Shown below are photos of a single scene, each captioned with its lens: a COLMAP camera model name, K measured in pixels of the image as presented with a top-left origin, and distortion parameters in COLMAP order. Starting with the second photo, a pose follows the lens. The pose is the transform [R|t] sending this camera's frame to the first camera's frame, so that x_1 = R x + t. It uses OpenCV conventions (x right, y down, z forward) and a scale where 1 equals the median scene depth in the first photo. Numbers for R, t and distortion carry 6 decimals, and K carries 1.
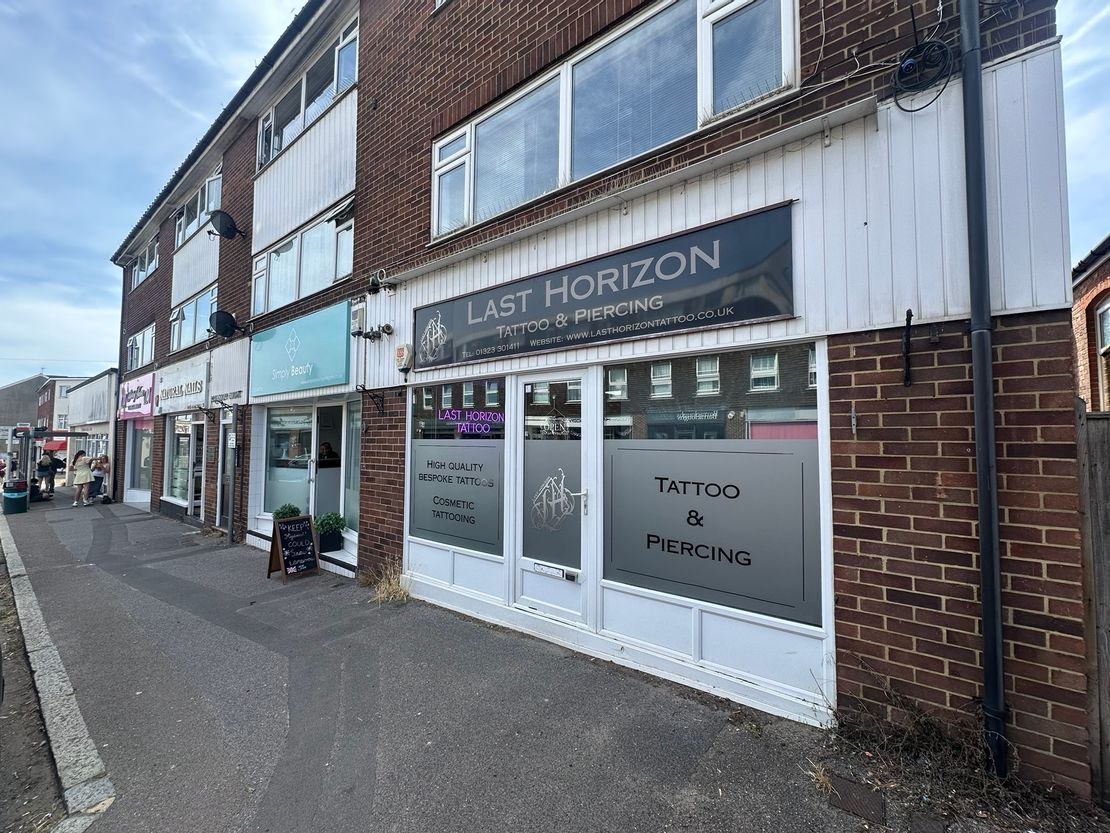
lens RADIAL K [[442.6, 0, 554.5], [0, 442.6, 417.2], [0, 0, 1]] dist [-0.005996, 0.002985]
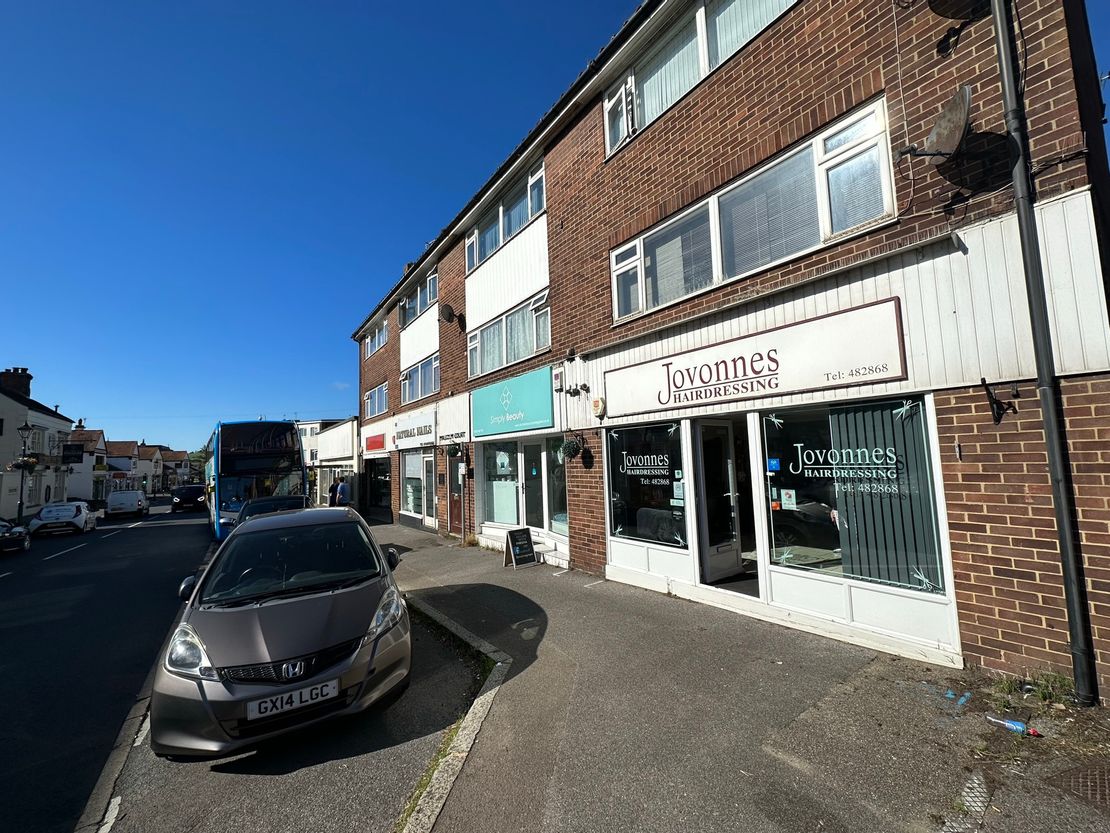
lens RADIAL K [[442.6, 0, 554.5], [0, 442.6, 419.6], [0, 0, 1]] dist [-0.005996, 0.002985]
pose [[0.954965, -0.064731, -0.289571, -0.104651], [0.056818, 0.997748, -0.035660, -0.078191], [0.291227, 0.017601, 0.956492, -0.531013]]
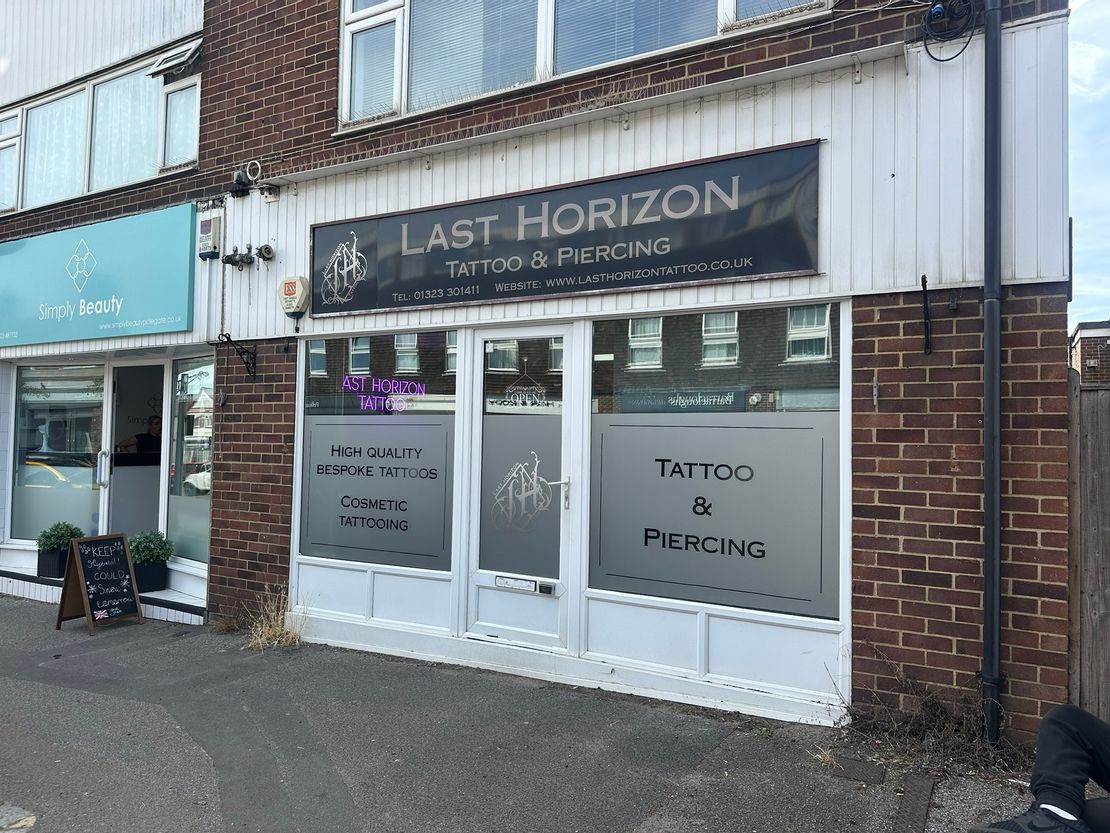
lens RADIAL K [[779.6, 0, 555.9], [0, 779.6, 413.8], [0, 0, 1]] dist [0.061681, -0.076771]
pose [[0.991417, 0.016775, 0.129654, -0.134320], [-0.018852, 0.999713, 0.014803, 0.031074], [-0.129368, -0.017120, 0.991449, -0.377577]]
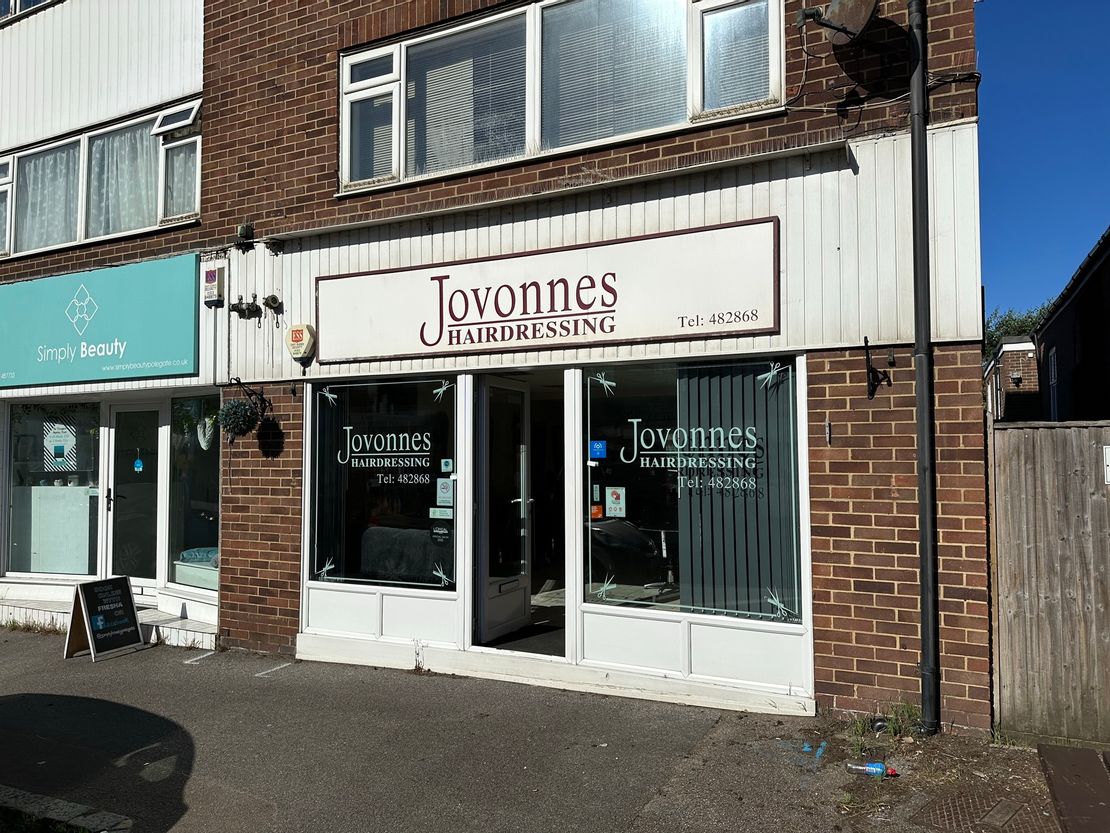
lens RADIAL K [[779.6, 0, 552.3], [0, 779.6, 418.6], [0, 0, 1]] dist [0.061681, -0.076771]
pose [[0.981801, -0.002451, 0.189897, -0.252990], [0.000660, 0.999955, 0.009493, -0.026772], [-0.189911, -0.009195, 0.981758, -0.546878]]
